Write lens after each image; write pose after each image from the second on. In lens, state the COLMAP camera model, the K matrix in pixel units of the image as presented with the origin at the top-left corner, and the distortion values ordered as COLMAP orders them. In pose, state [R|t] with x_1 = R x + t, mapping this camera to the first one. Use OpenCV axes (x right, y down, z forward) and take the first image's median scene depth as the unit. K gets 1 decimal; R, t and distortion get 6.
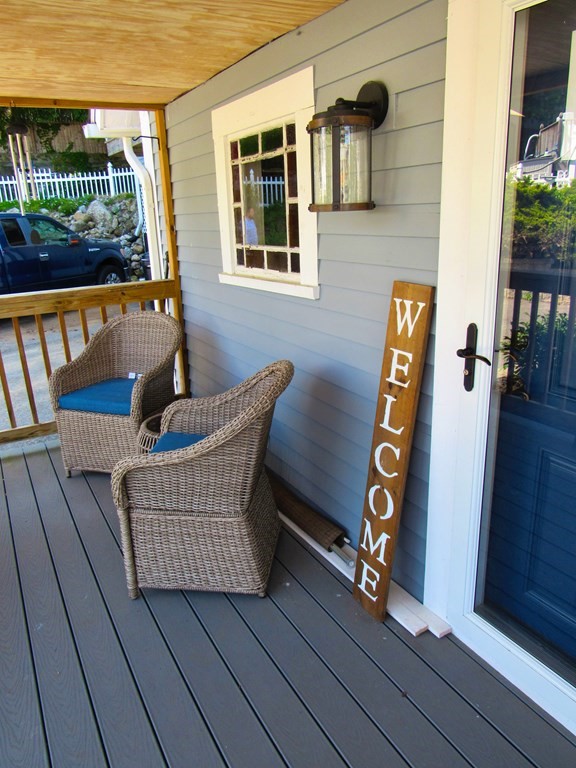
lens RADIAL K [[547.2, 0, 285.9], [0, 547.2, 383.5], [0, 0, 1]] dist [-0.033997, 0.011238]
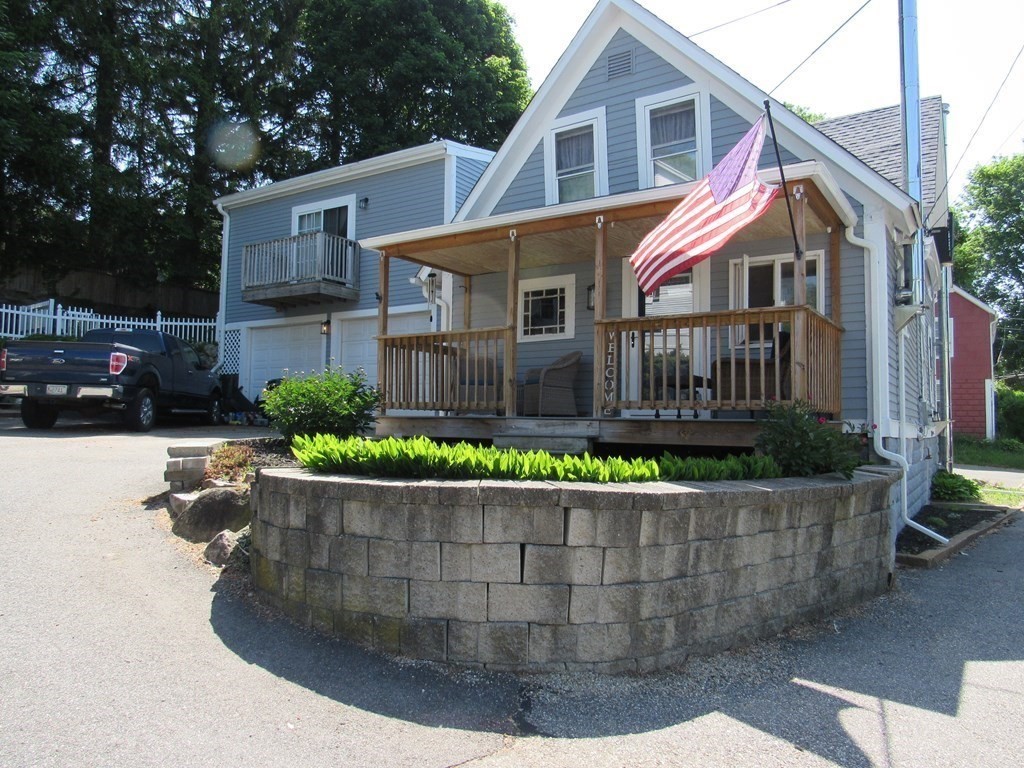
lens RADIAL K [[729.6, 0, 513.2], [0, 729.6, 384.1], [0, 0, 1]] dist [-0.033997, 0.011238]
pose [[0.891333, 0.076642, 0.446825, -1.972489], [0.090204, 0.935917, -0.340475, 1.392018], [-0.444285, 0.343782, 0.827299, -2.092301]]
